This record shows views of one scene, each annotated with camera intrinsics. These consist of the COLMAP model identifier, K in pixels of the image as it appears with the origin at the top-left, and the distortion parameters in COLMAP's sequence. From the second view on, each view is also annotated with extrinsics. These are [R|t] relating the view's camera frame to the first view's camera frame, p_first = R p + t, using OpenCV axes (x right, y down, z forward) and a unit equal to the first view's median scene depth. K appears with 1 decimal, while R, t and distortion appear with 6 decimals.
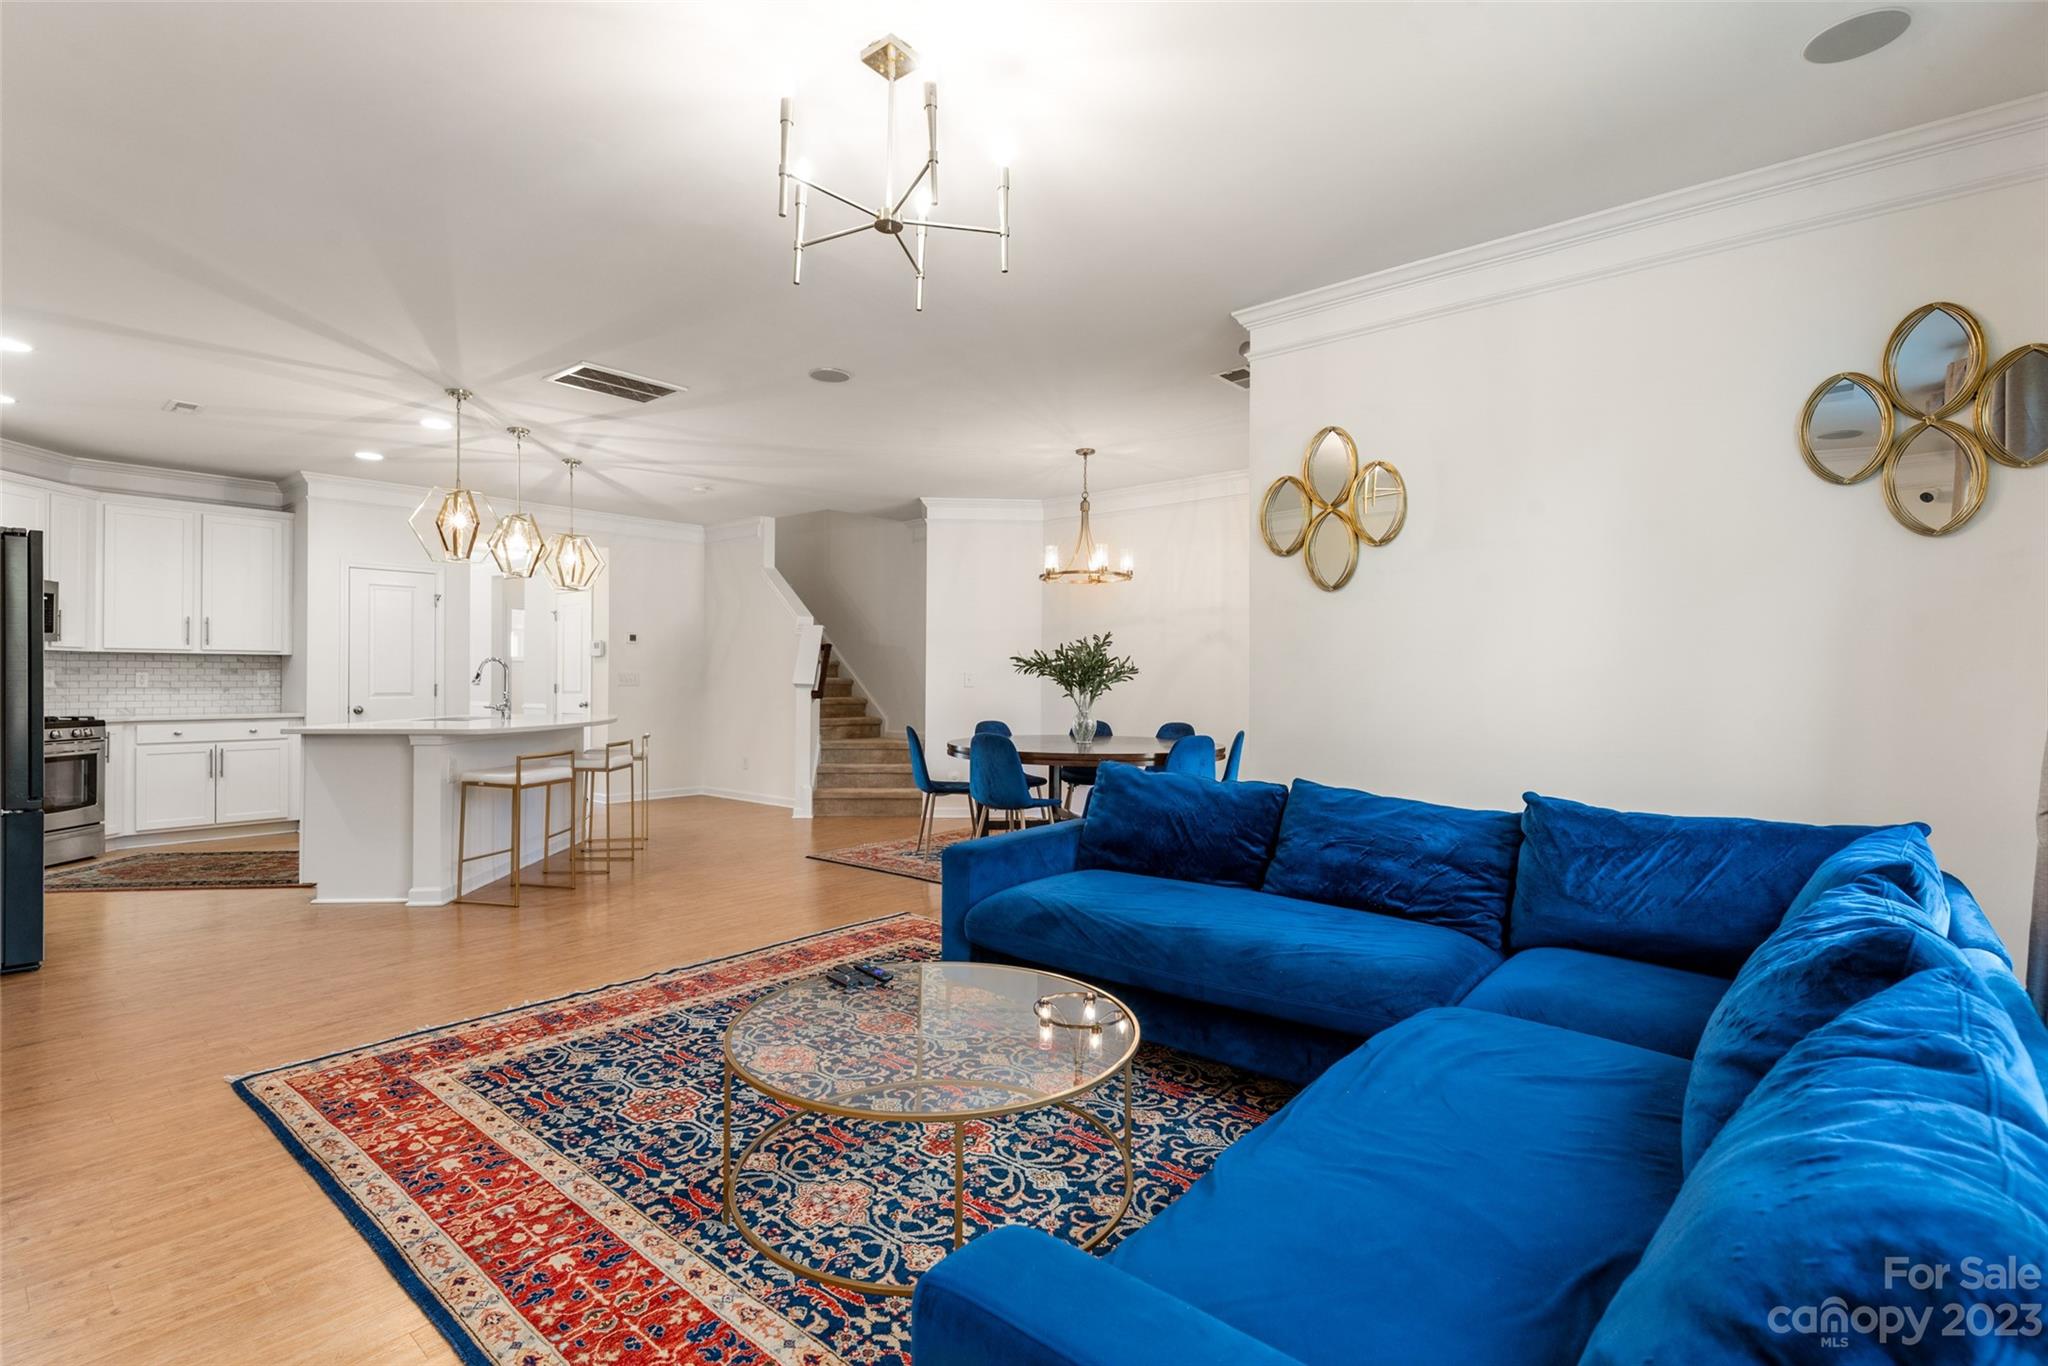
lens RADIAL K [[969.2, 0, 1016.7], [0, 969.2, 679.4], [0, 0, 1]] dist [0.004121, -0.001195]
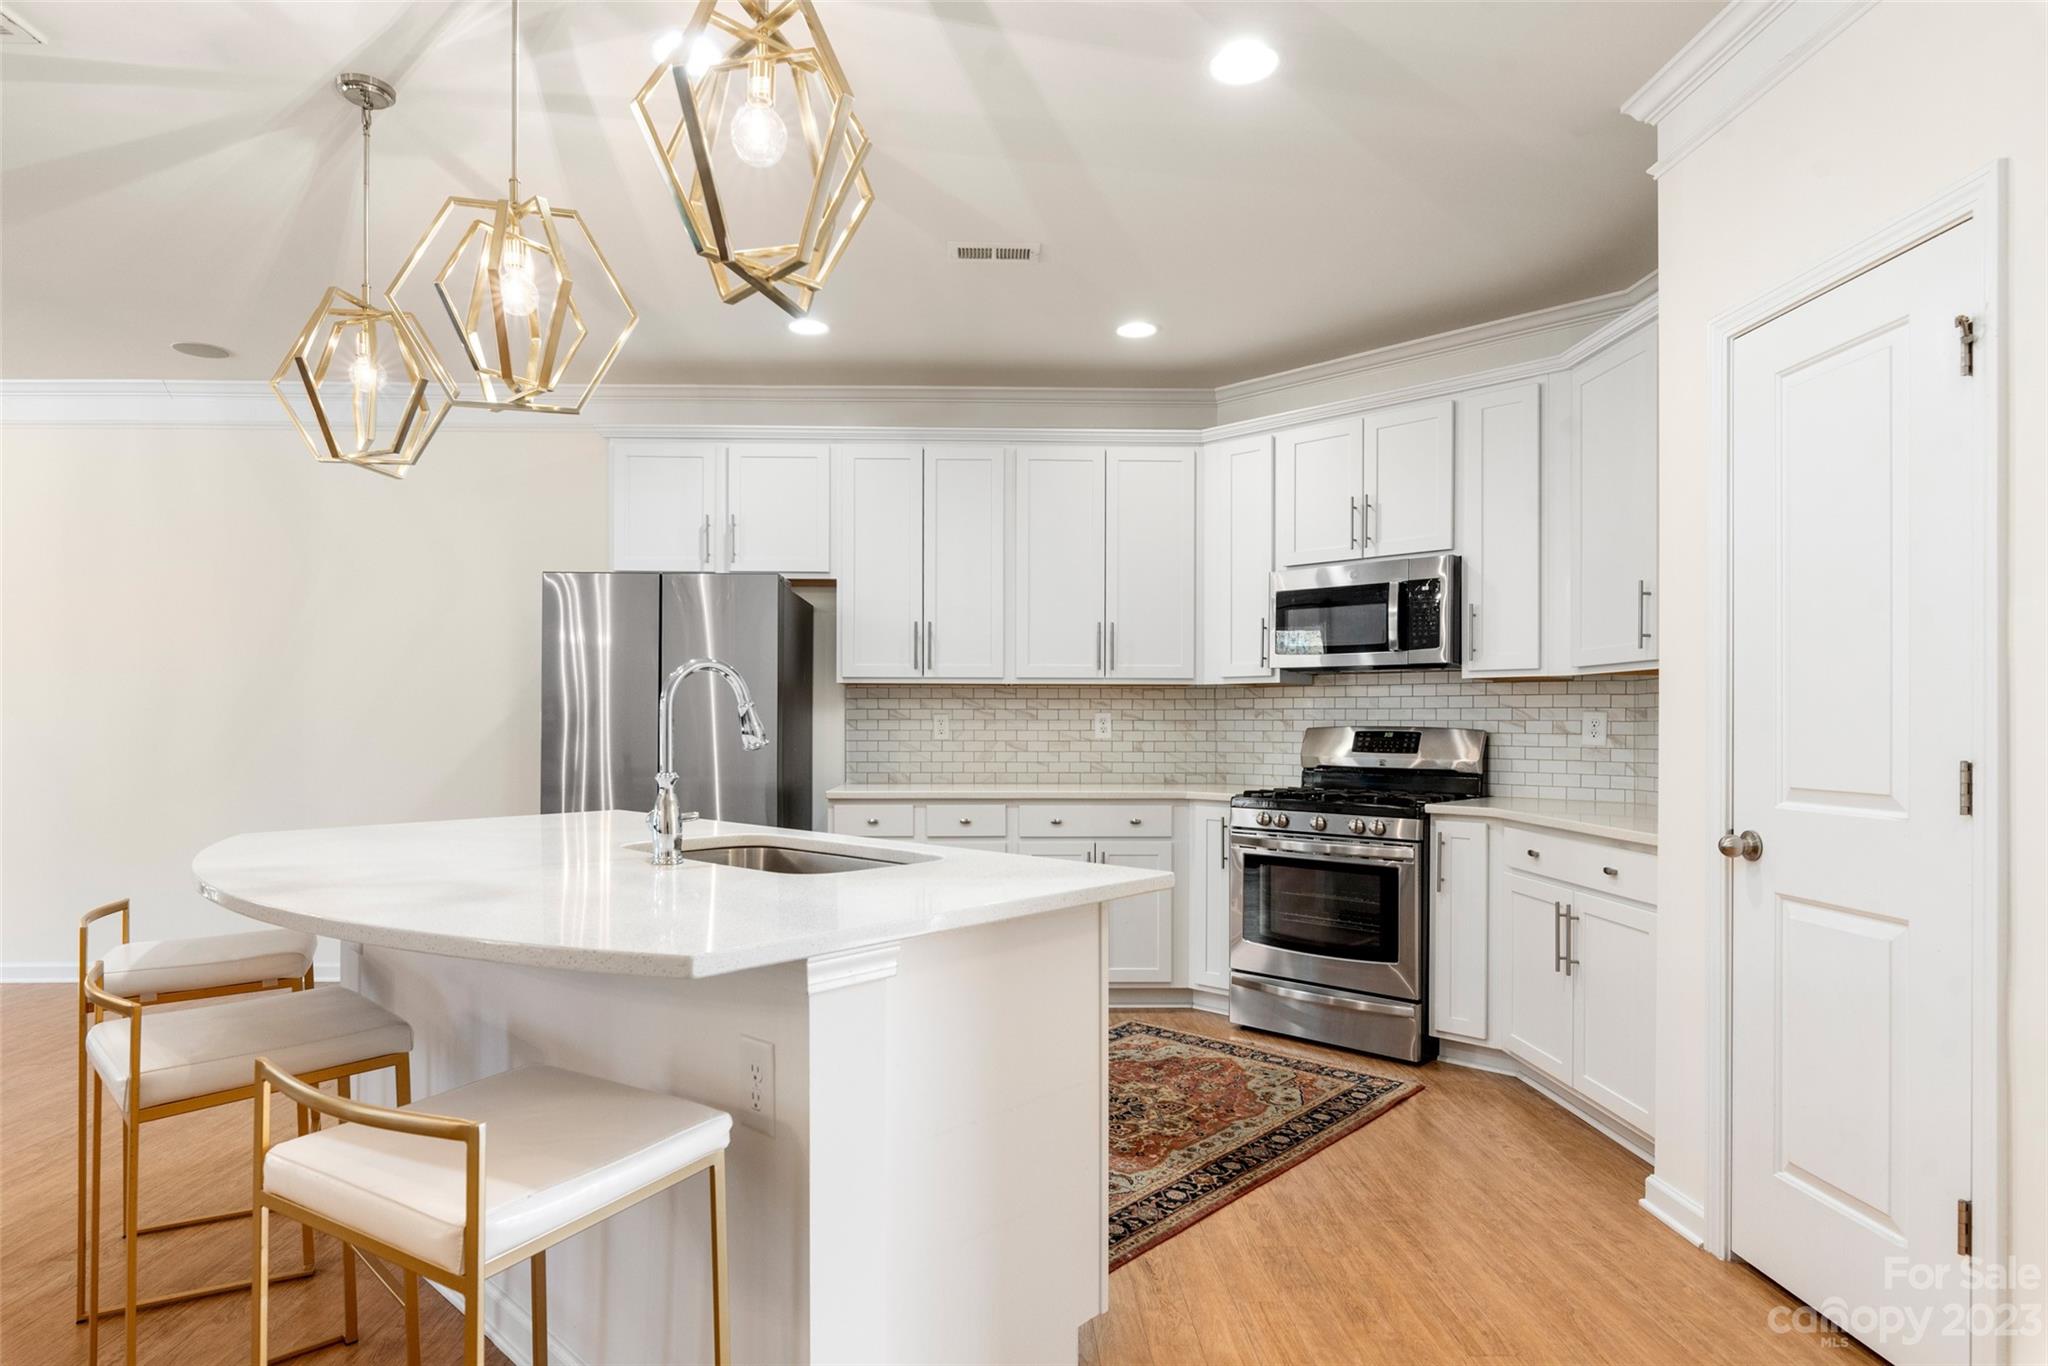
lens RADIAL K [[1115.6, 0, 1015.1], [0, 1115.6, 731.8], [0, 0, 1]] dist [0.005198, 0.000670]
pose [[-0.729638, 0.000639, -0.683834, -0.394935], [-0.003737, 0.999981, 0.004922, -0.001771], [0.683824, 0.006147, -0.729621, 1.395055]]
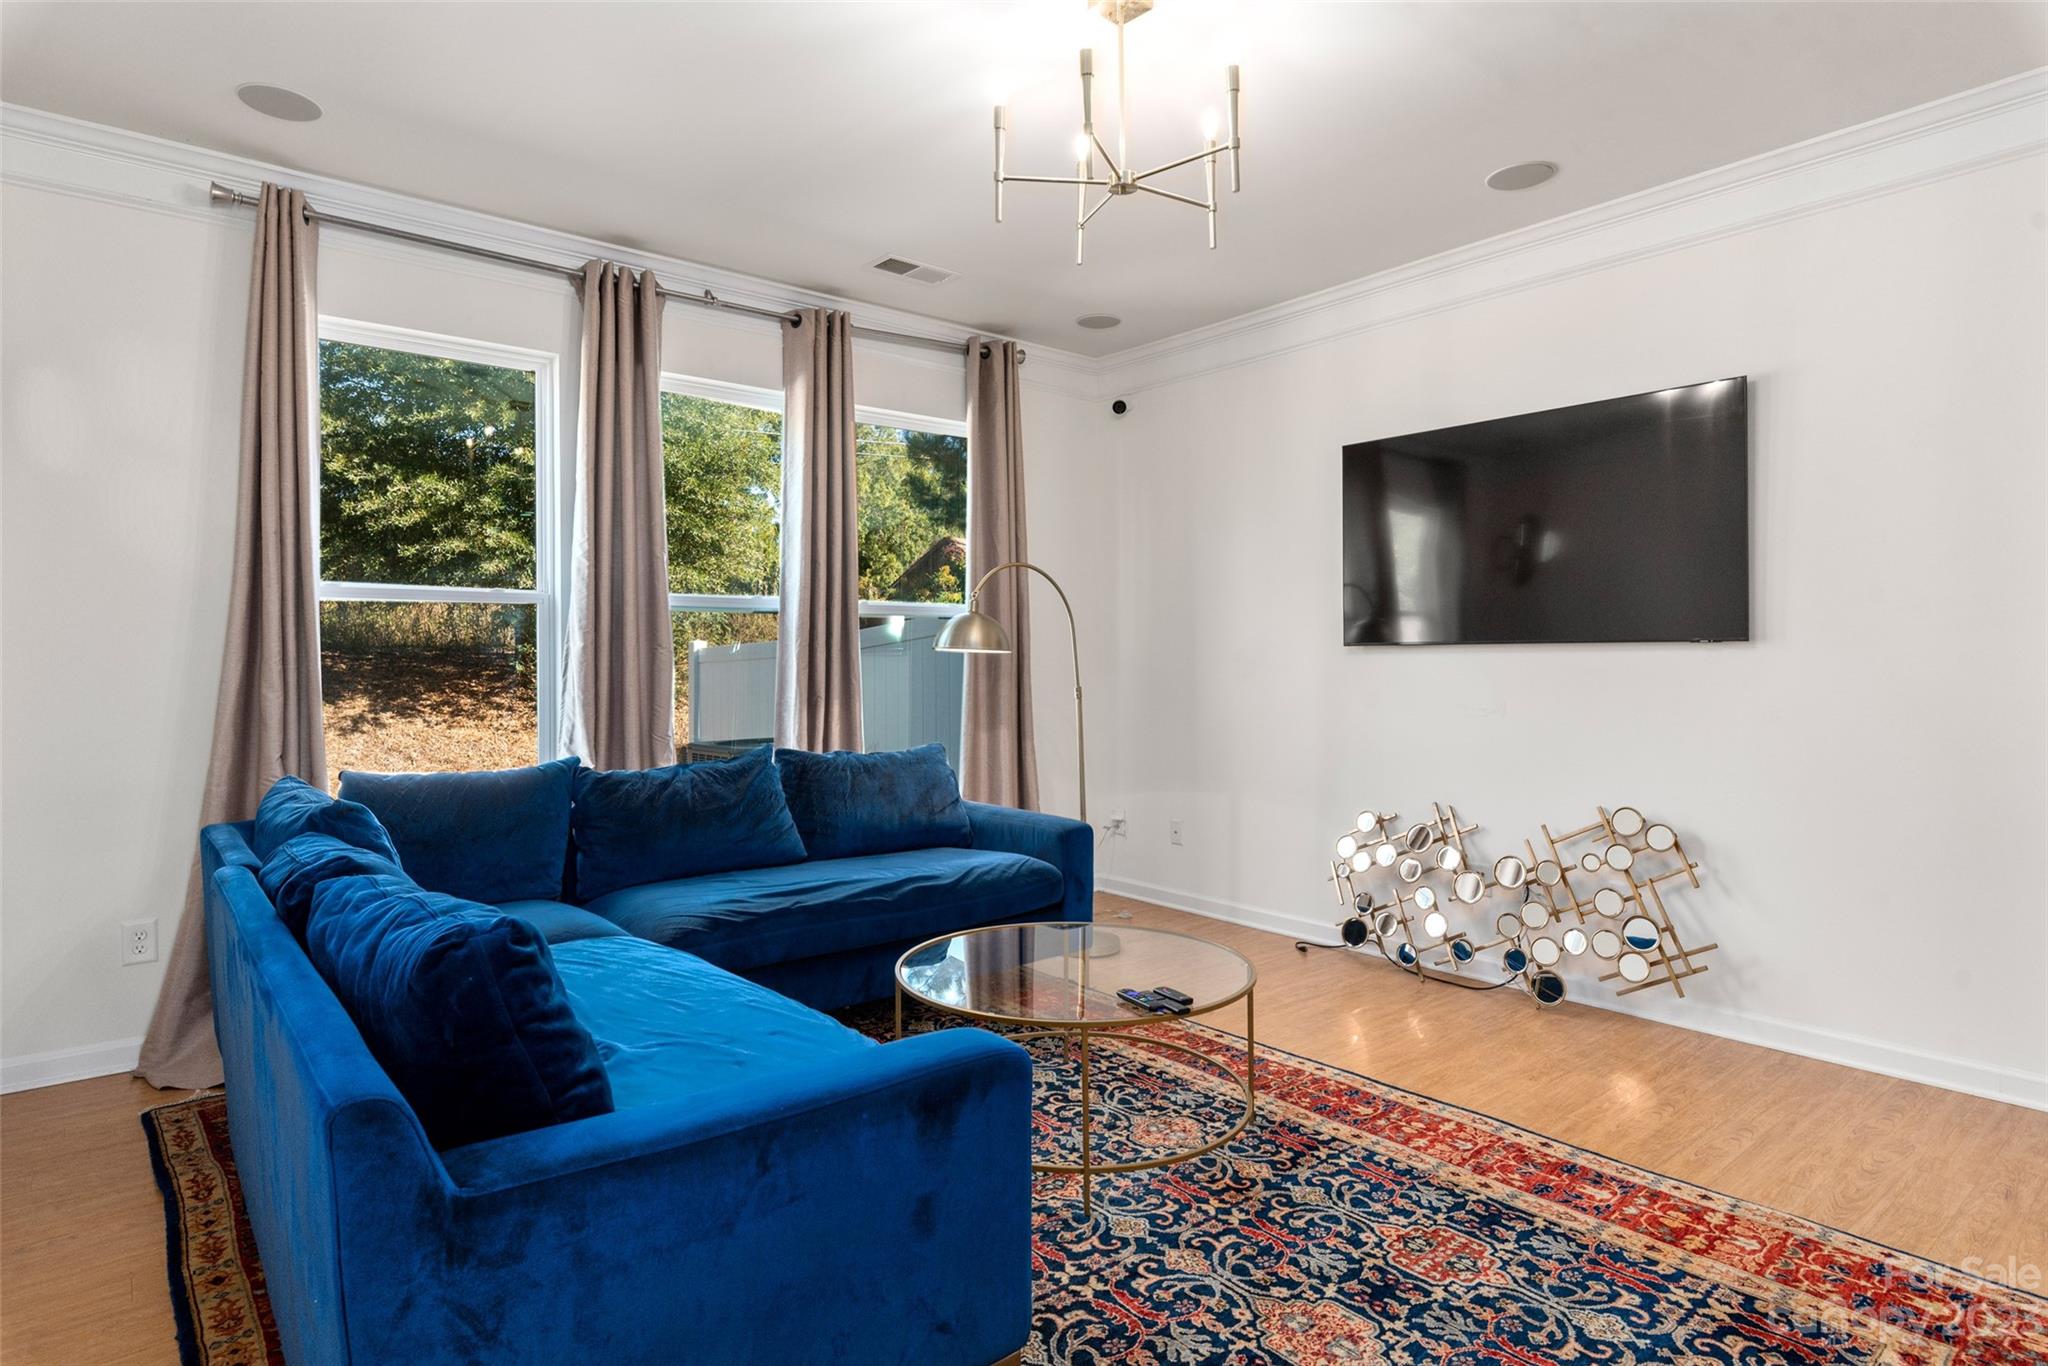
lens RADIAL K [[1115.6, 0, 1023.2], [0, 1115.6, 662.1], [0, 0, 1]] dist [0.005198, 0.000670]
pose [[-0.986287, -0.002267, 0.165023, -0.087488], [-0.001858, 0.999995, 0.002635, -0.001597], [-0.165028, 0.002292, -0.986286, 0.838512]]
